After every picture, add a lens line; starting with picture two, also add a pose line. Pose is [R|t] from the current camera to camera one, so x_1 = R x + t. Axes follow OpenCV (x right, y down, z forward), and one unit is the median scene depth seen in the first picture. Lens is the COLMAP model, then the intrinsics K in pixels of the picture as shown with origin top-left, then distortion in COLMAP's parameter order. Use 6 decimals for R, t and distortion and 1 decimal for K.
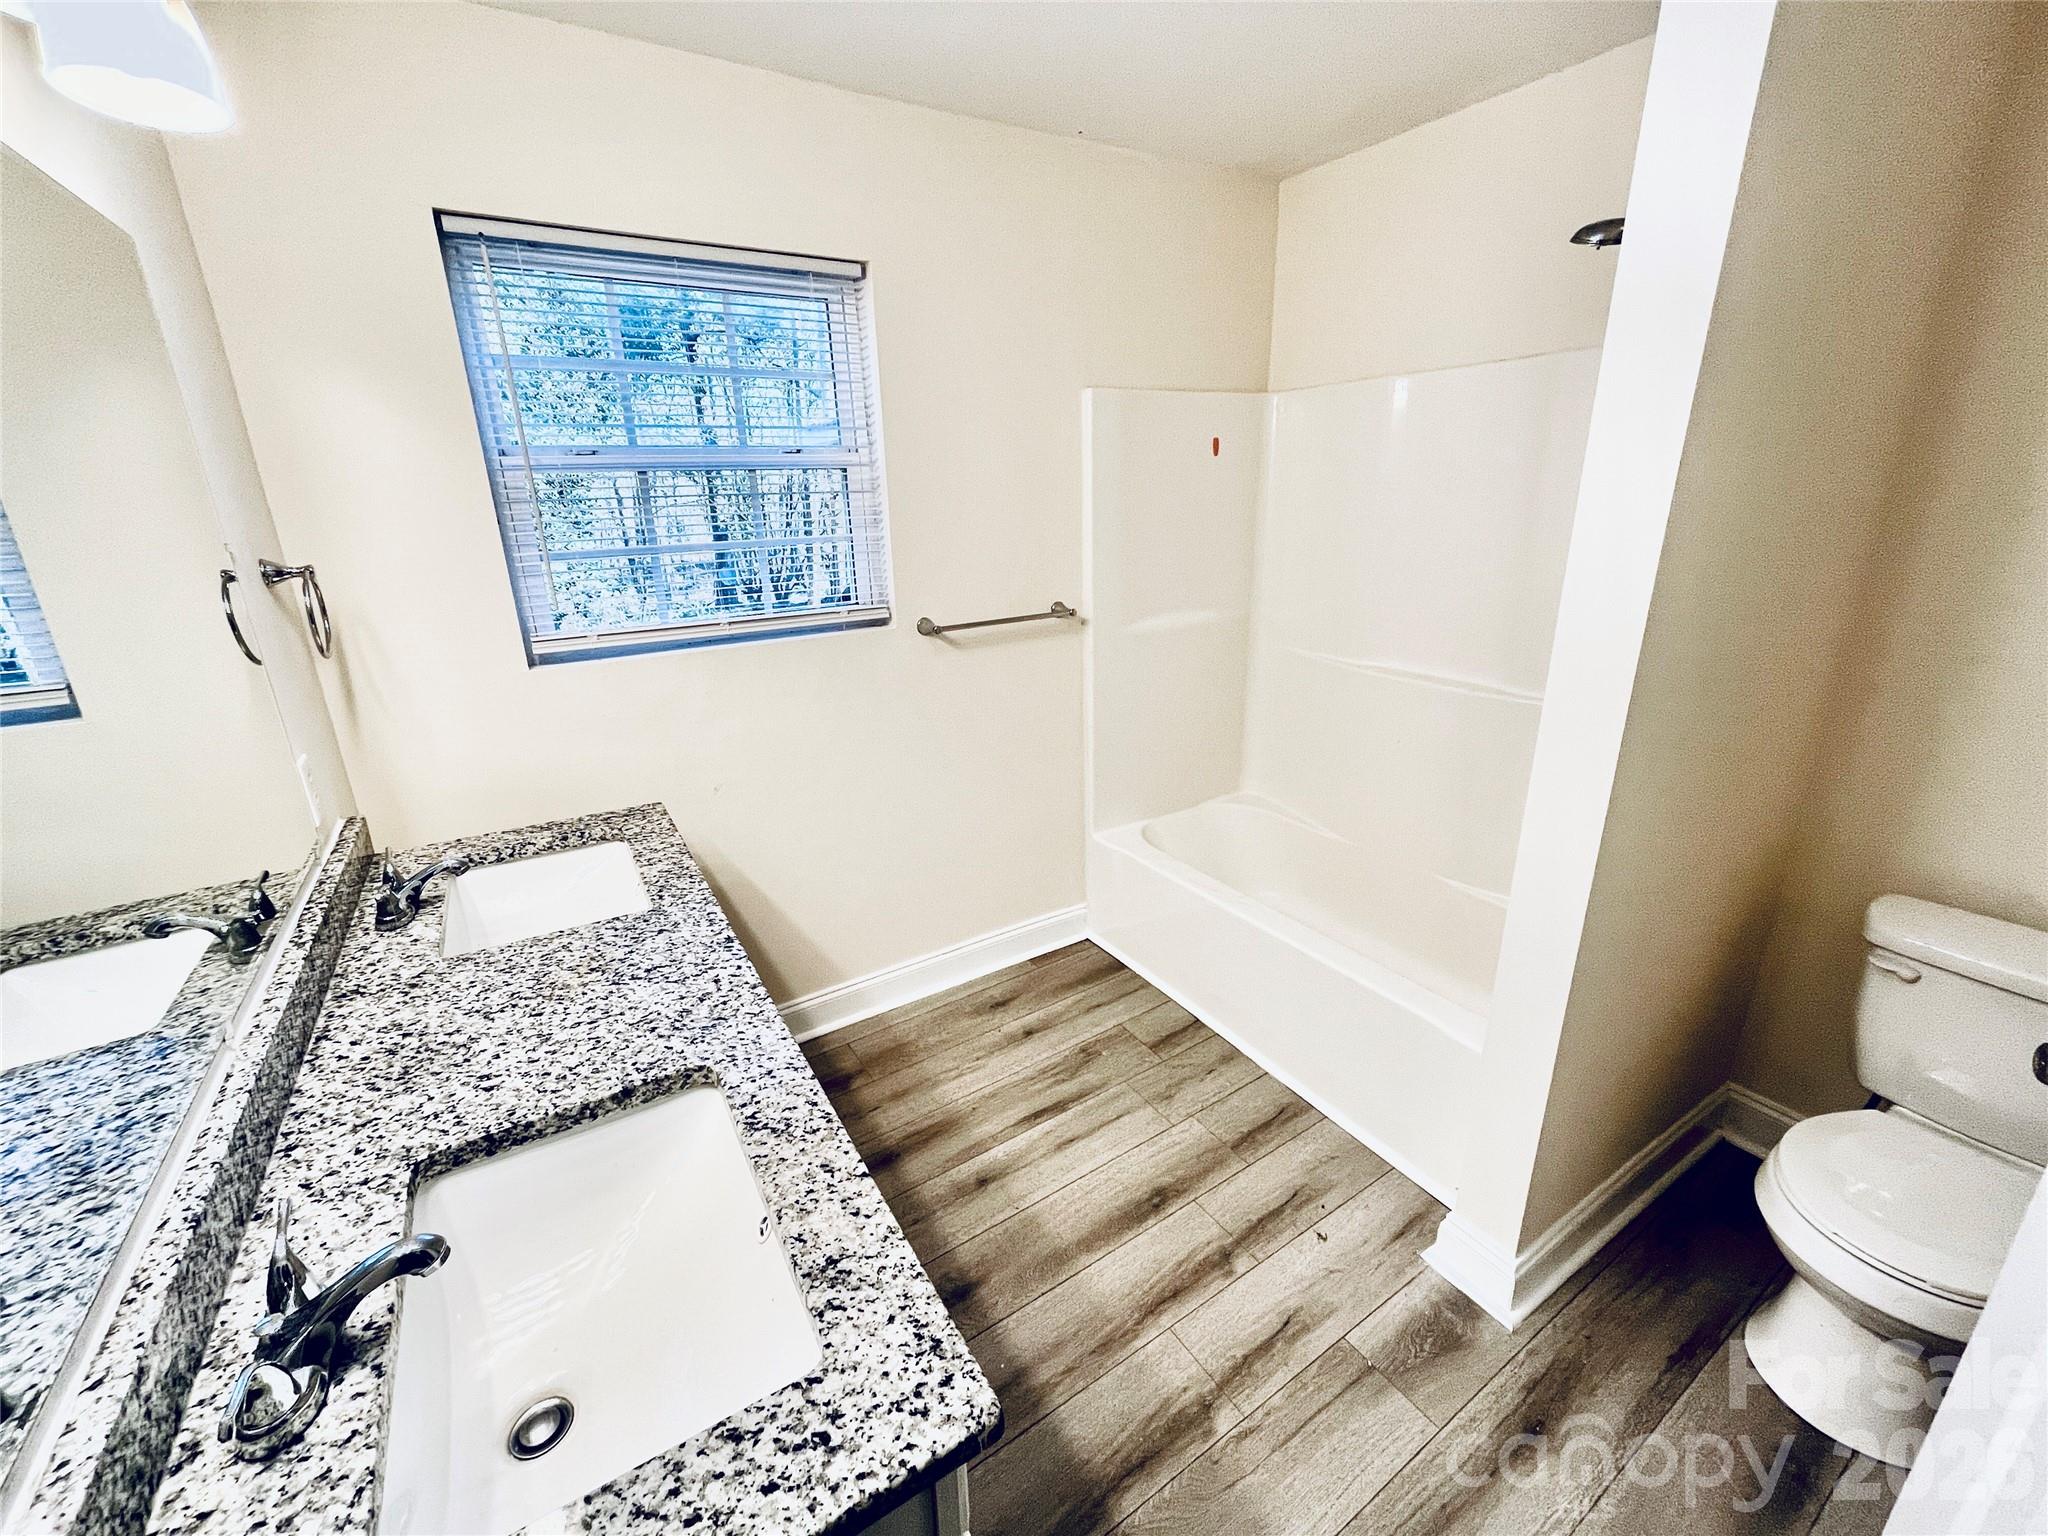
lens RADIAL K [[829.4, 0, 1011.7], [0, 829.4, 759.6], [0, 0, 1]] dist [-0.001445, -0.000501]
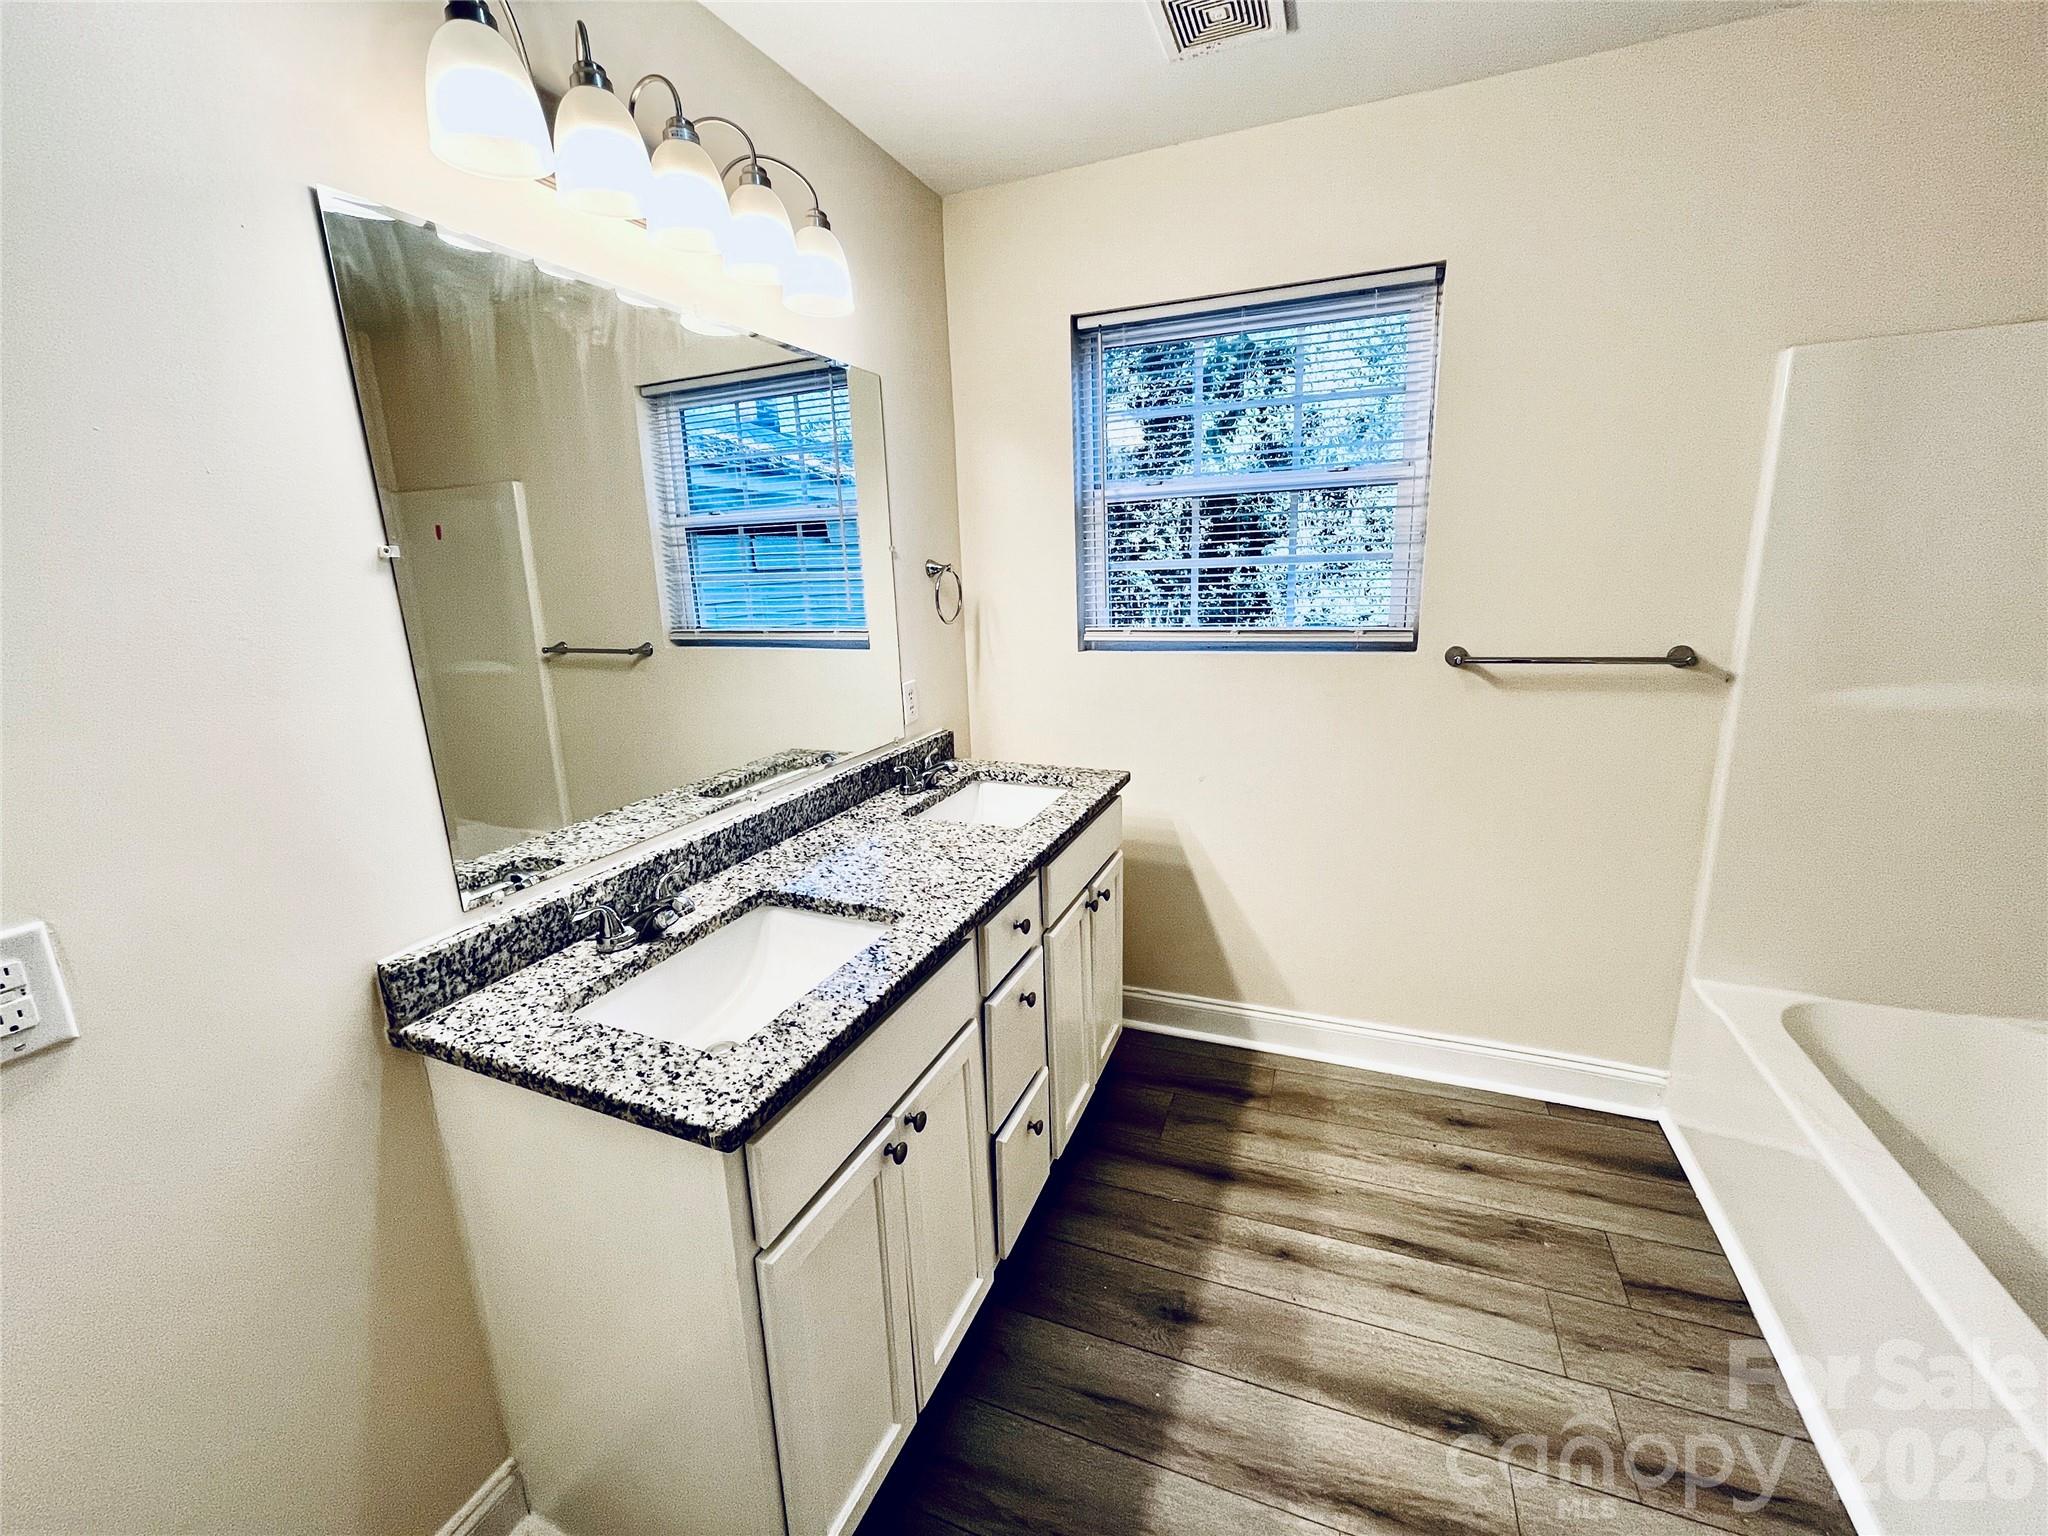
lens RADIAL K [[832.3, 0, 1021.8], [0, 832.3, 761.3], [0, 0, 1]] dist [-0.007191, 0.000057]
pose [[0.586463, 0.192528, -0.786762, 0.404039], [-0.232578, 0.970462, 0.064114, -0.002949], [0.775867, 0.145383, 0.613918, 0.145527]]
